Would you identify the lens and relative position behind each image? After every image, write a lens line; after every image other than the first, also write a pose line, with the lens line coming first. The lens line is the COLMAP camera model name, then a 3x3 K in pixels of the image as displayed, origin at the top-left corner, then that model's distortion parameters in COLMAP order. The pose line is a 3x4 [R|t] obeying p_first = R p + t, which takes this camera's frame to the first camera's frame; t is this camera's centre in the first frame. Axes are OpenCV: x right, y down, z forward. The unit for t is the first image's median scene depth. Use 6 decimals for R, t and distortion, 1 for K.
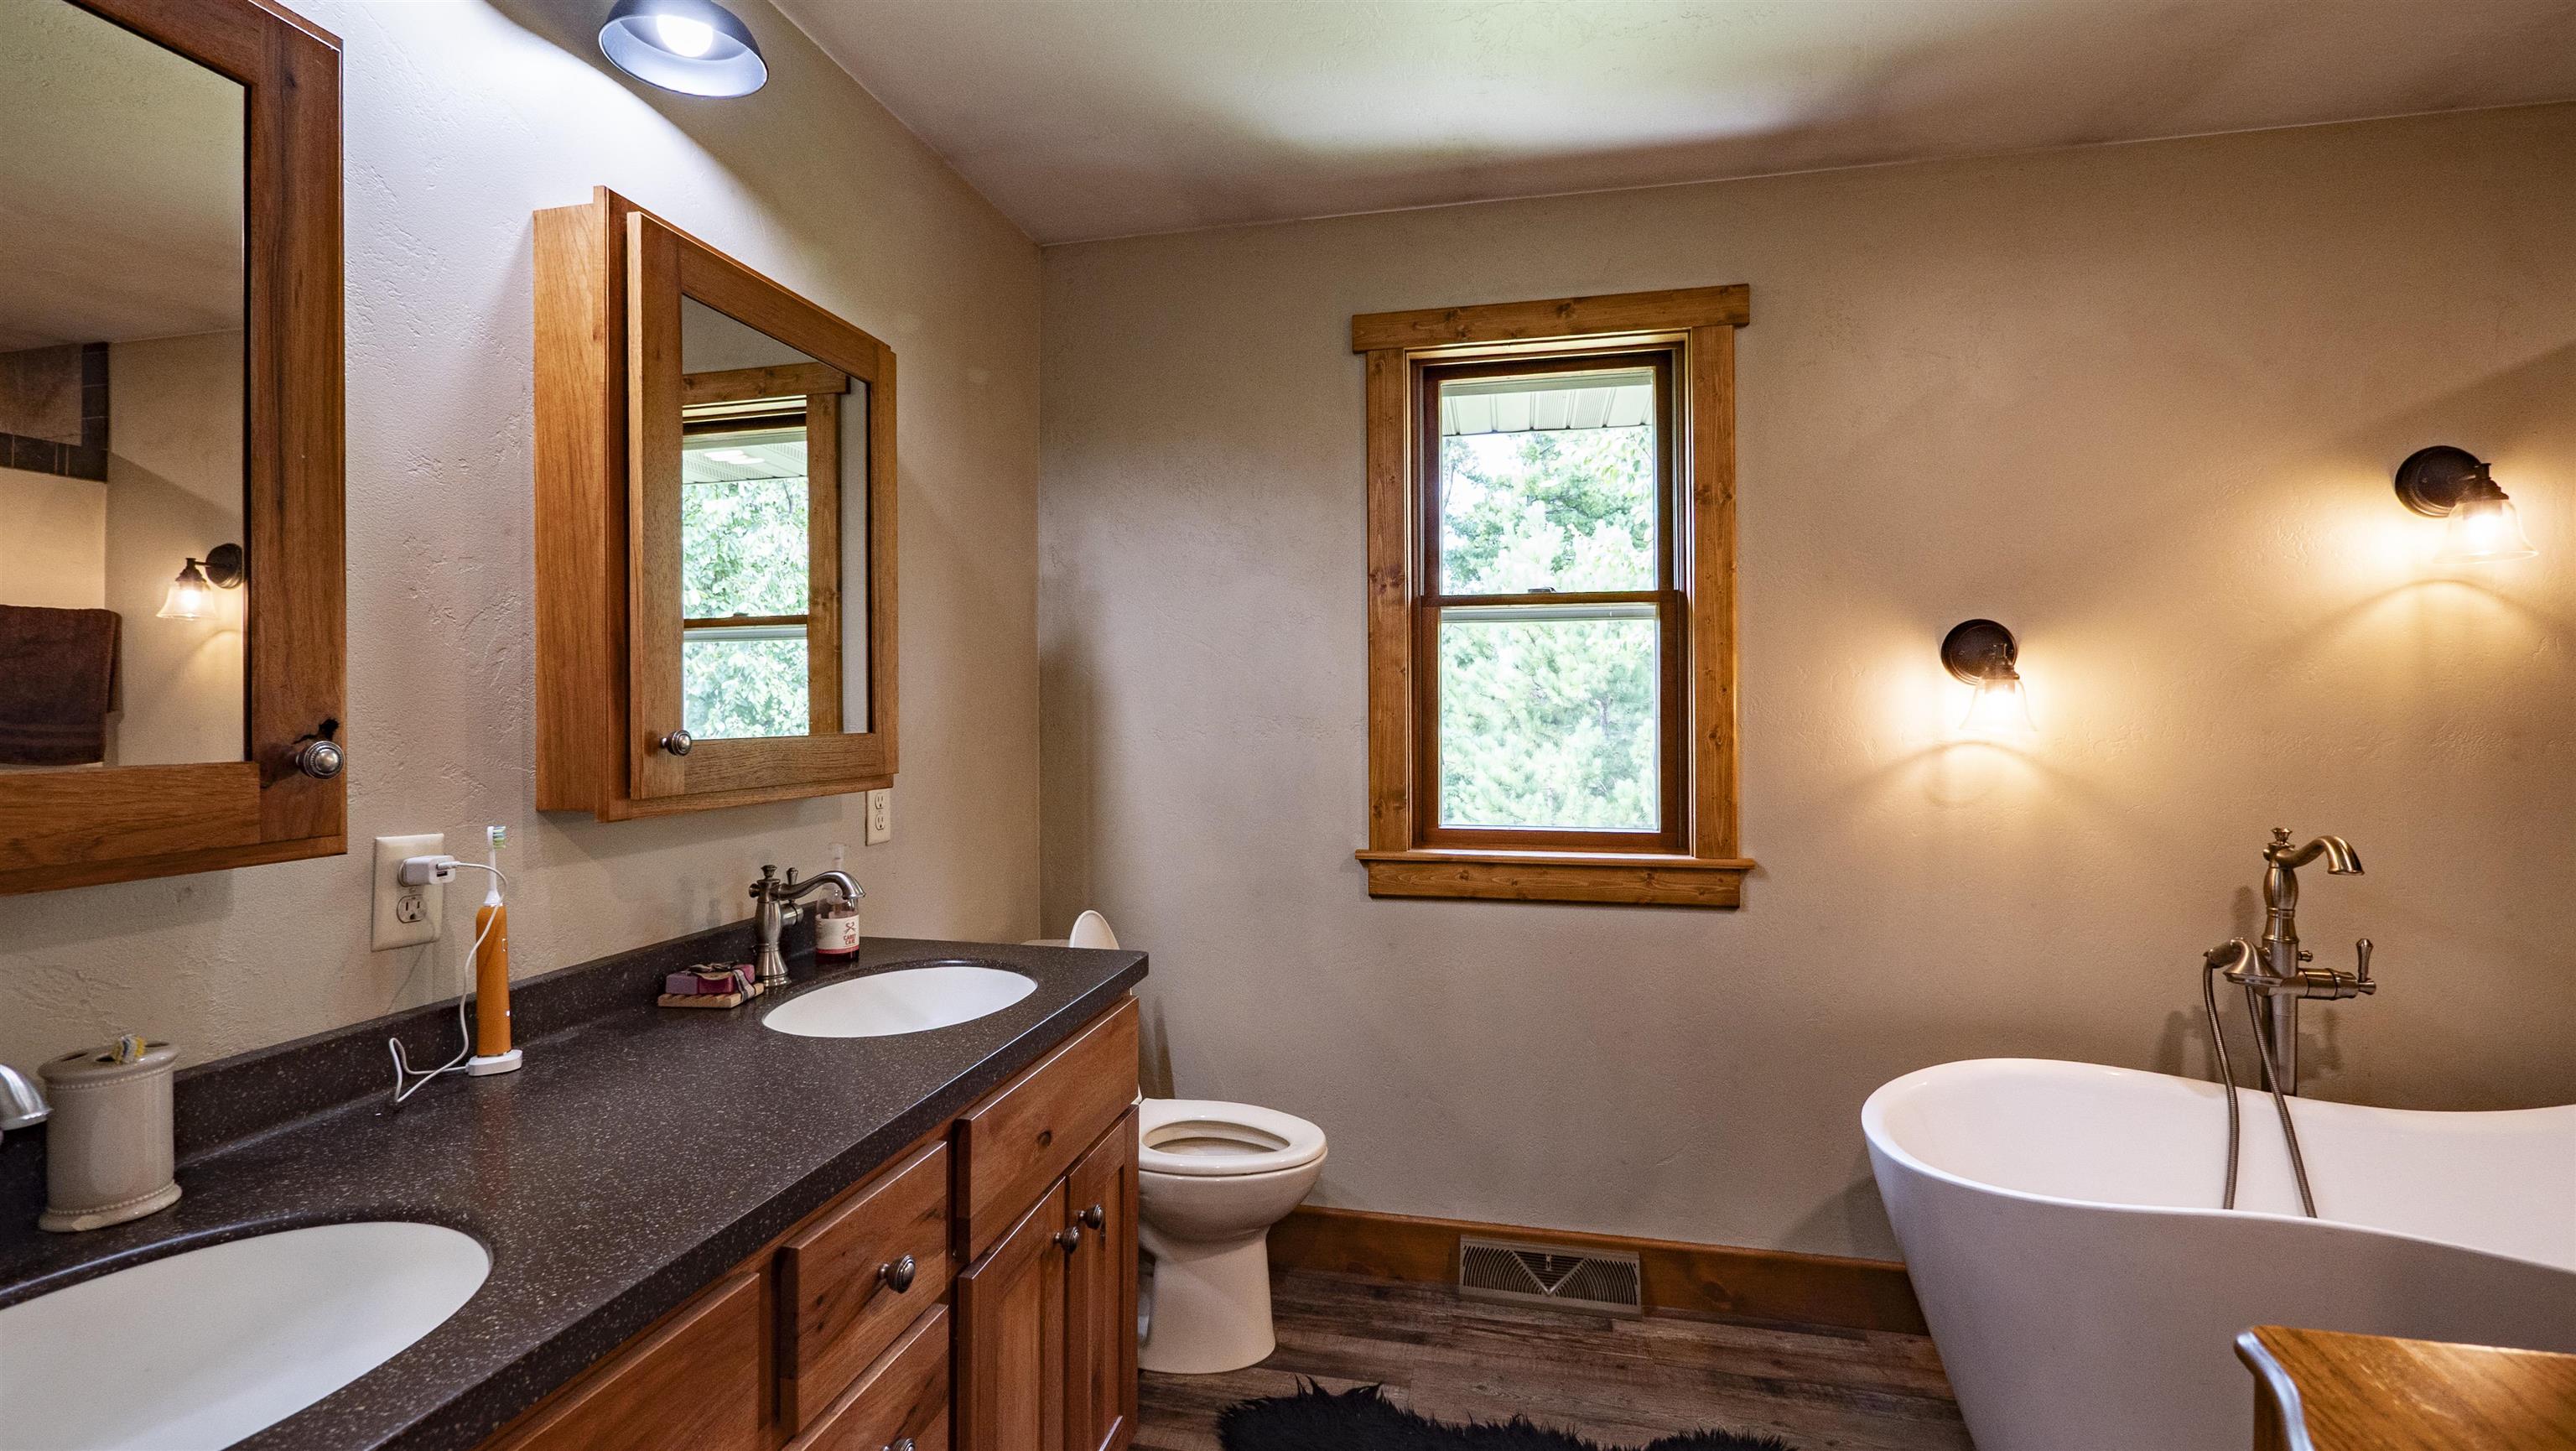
lens RADIAL K [[1105.4, 0, 1283.7], [0, 1105.4, 715.3], [0, 0, 1]] dist [-0.006986, 0.001028]
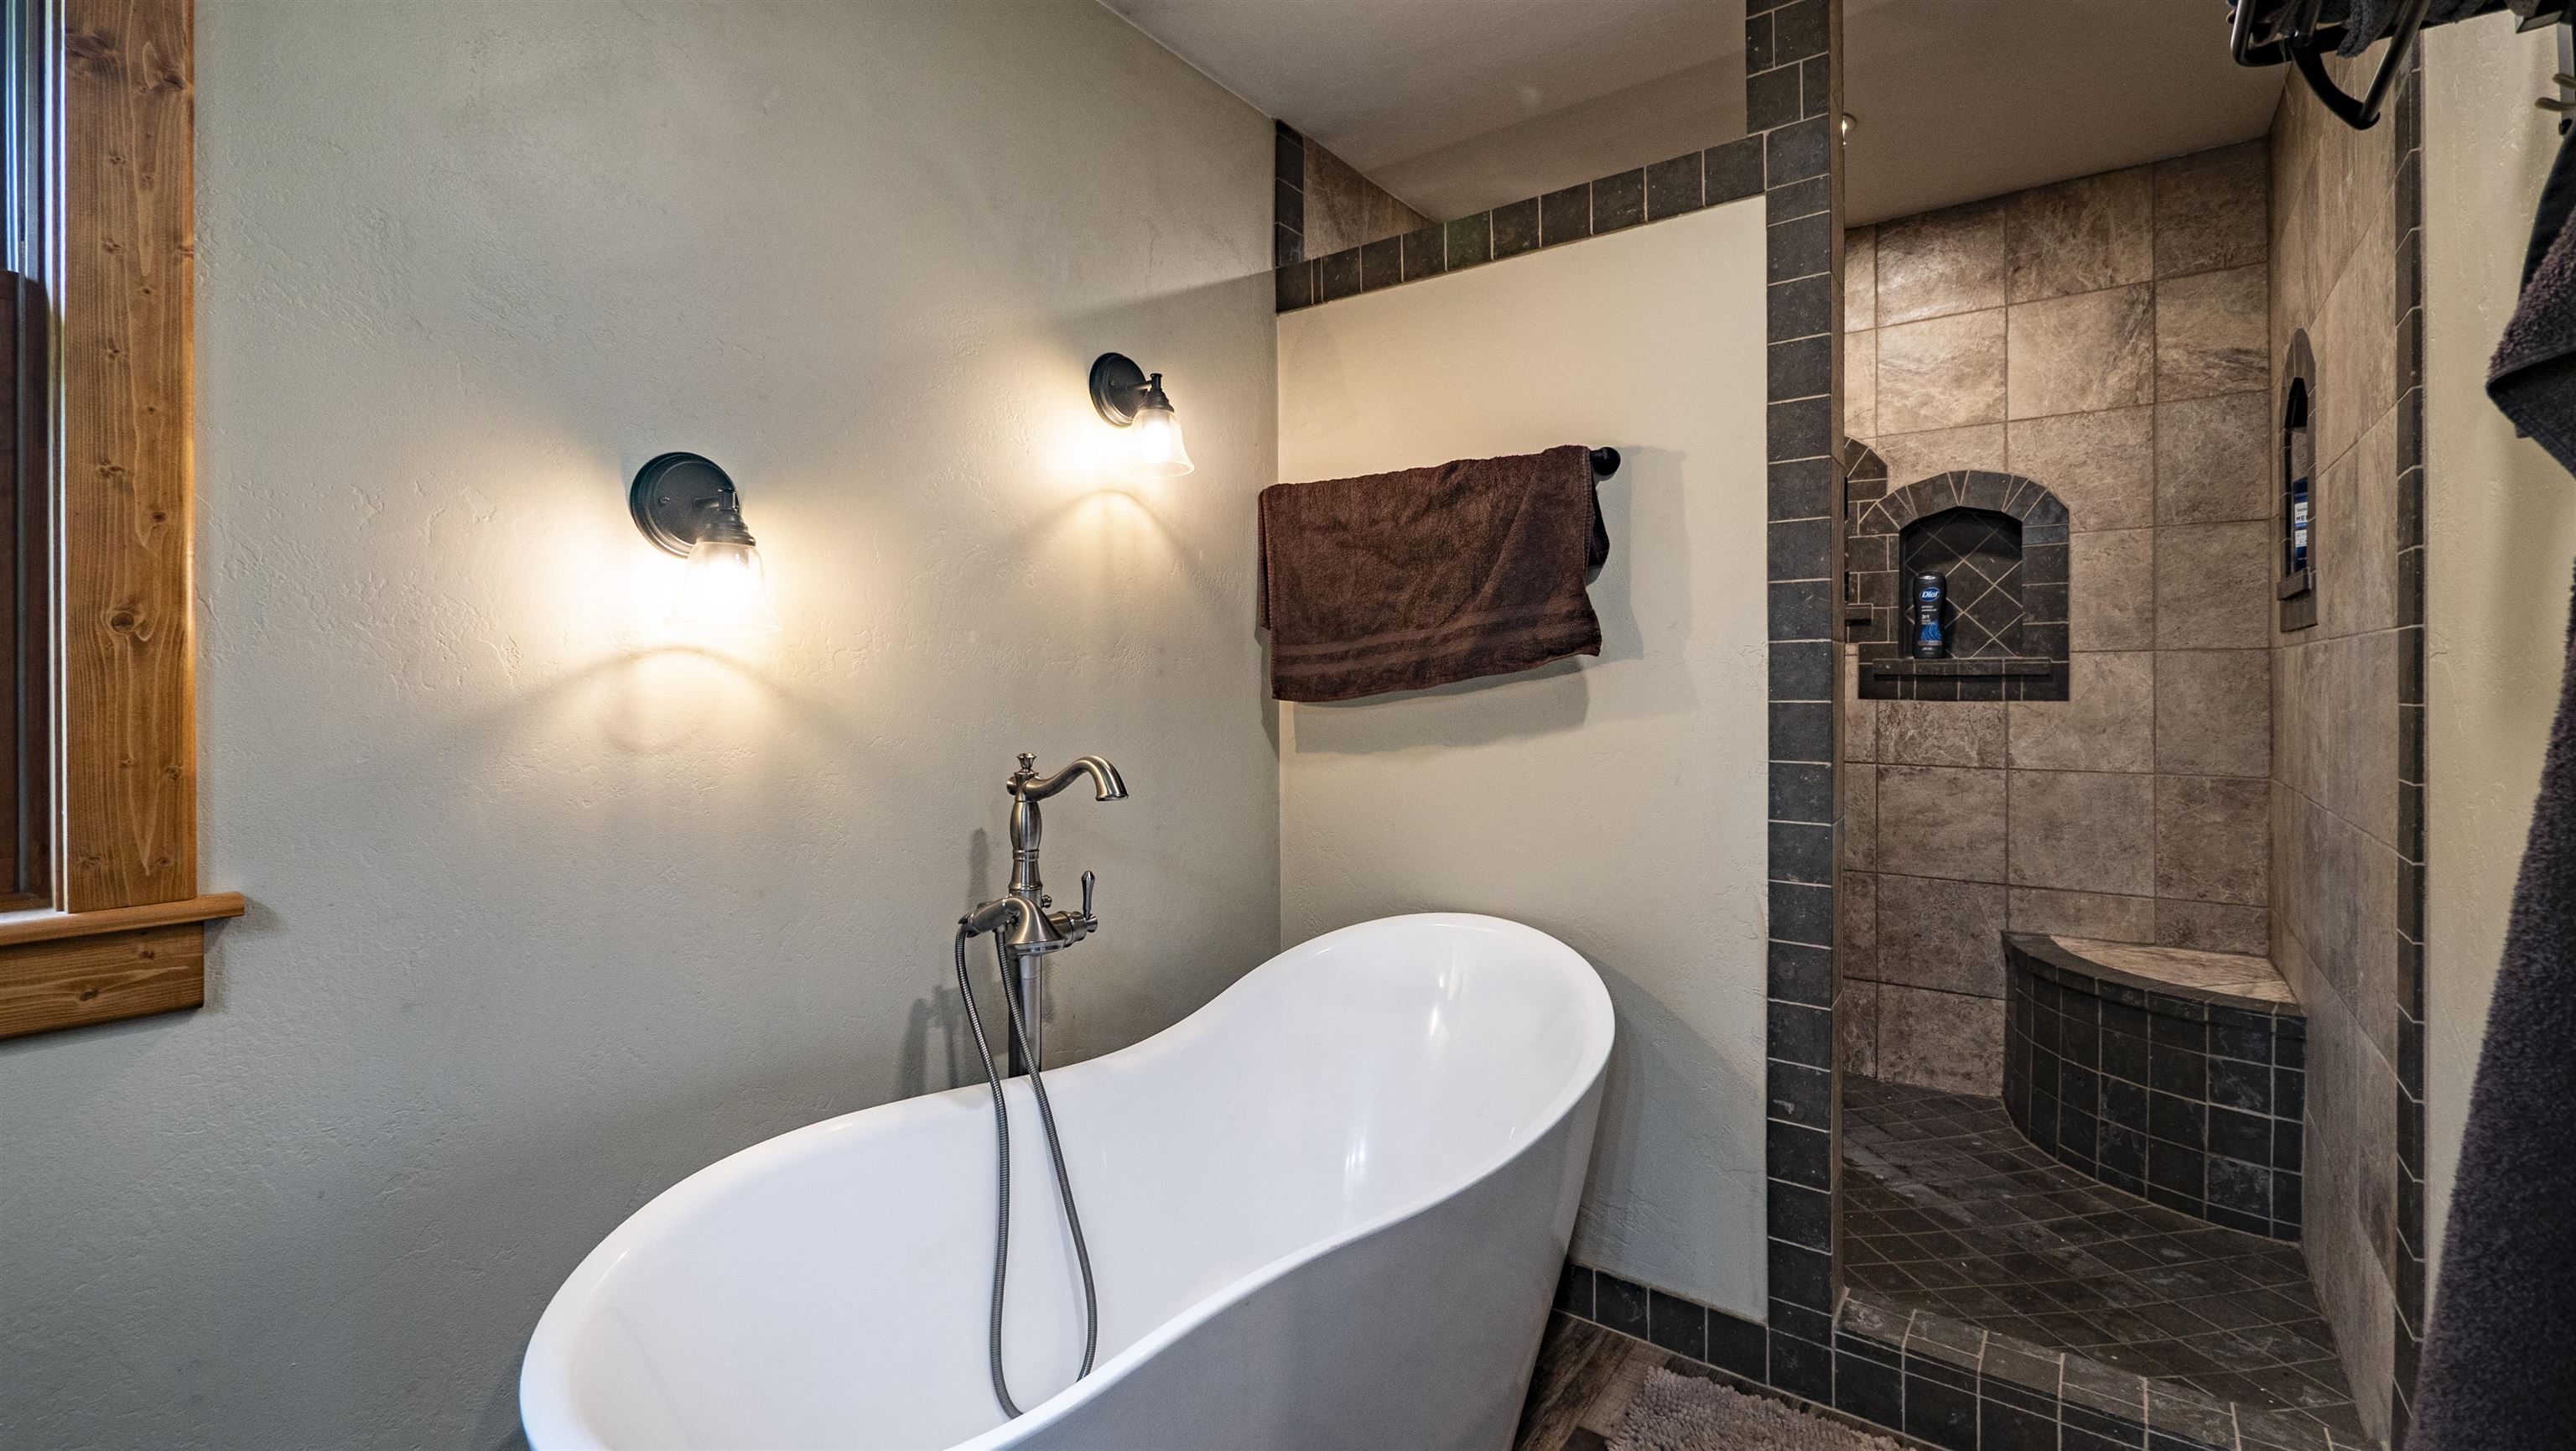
lens RADIAL K [[1105.4, 0, 1238.5], [0, 1105.4, 679.2], [0, 0, 1]] dist [-0.006986, 0.001028]
pose [[0.444018, 0.002575, 0.896014, 0.216495], [0.002582, 0.999988, -0.004153, 0.047729], [-0.896014, 0.004158, 0.444006, 0.460226]]
